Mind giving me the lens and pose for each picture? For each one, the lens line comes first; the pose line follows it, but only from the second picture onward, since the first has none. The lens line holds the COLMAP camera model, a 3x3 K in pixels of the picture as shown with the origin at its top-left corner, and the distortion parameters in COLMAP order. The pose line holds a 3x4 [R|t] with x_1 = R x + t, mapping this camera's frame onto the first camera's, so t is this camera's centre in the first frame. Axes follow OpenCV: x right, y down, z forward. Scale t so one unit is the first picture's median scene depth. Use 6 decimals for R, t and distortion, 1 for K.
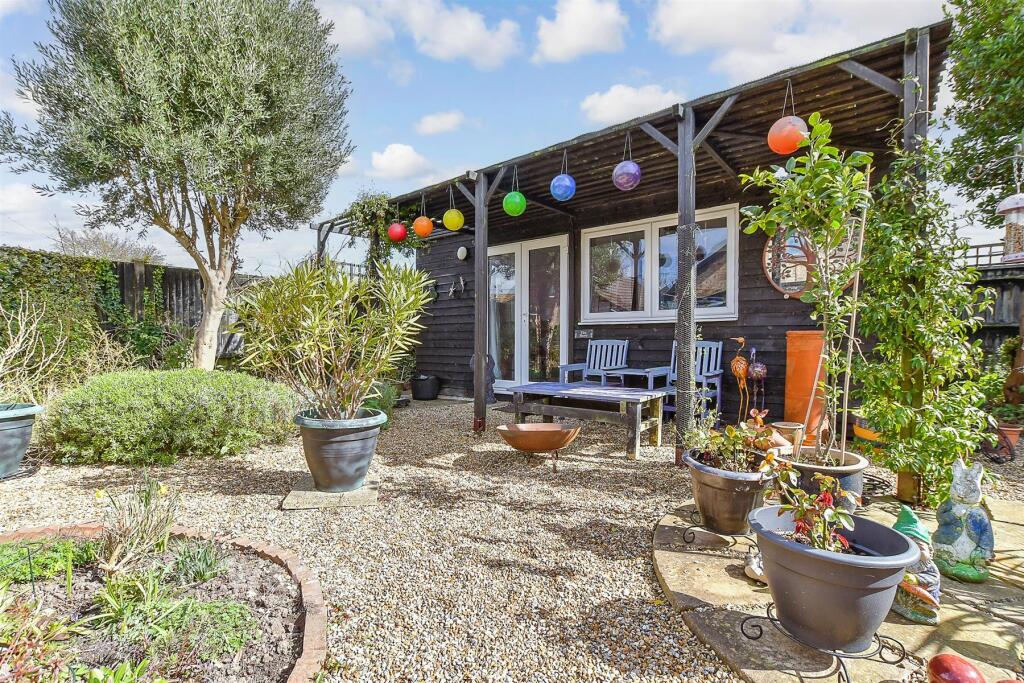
lens RADIAL K [[467.7, 0, 511.3], [0, 467.7, 357.5], [0, 0, 1]] dist [-0.001057, -0.000240]
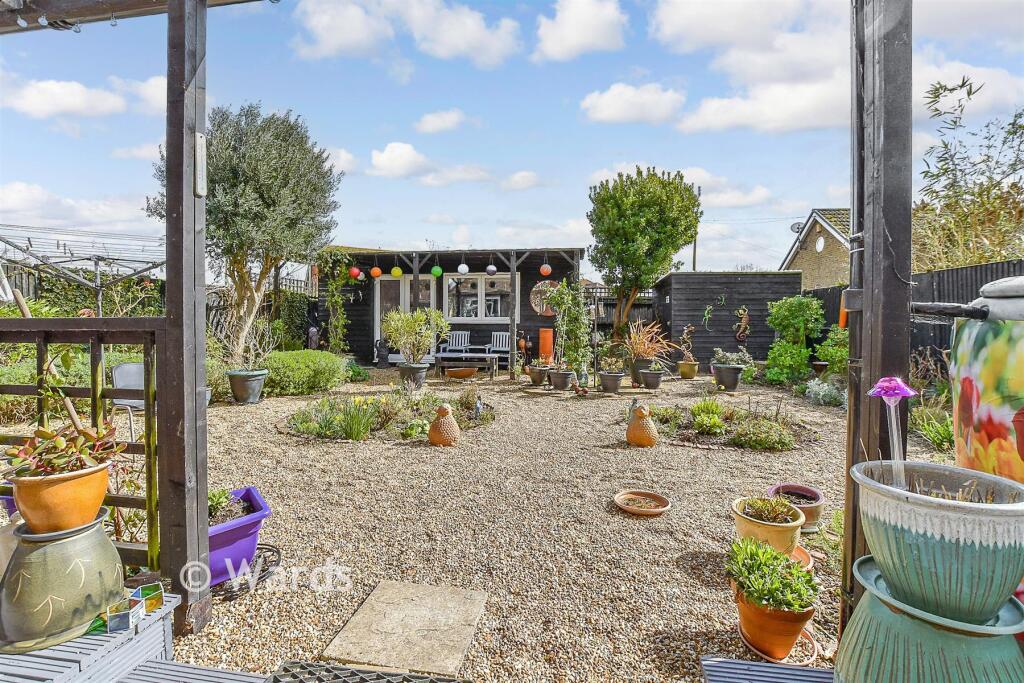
lens RADIAL K [[447.7, 0, 512.0], [0, 447.7, 341.5], [0, 0, 1]] dist [-0.000184, -0.000041]
pose [[0.854547, -0.020457, 0.518972, -0.800367], [0.014429, 0.999773, 0.015650, -0.028235], [-0.519174, -0.005885, 0.854648, -0.998223]]
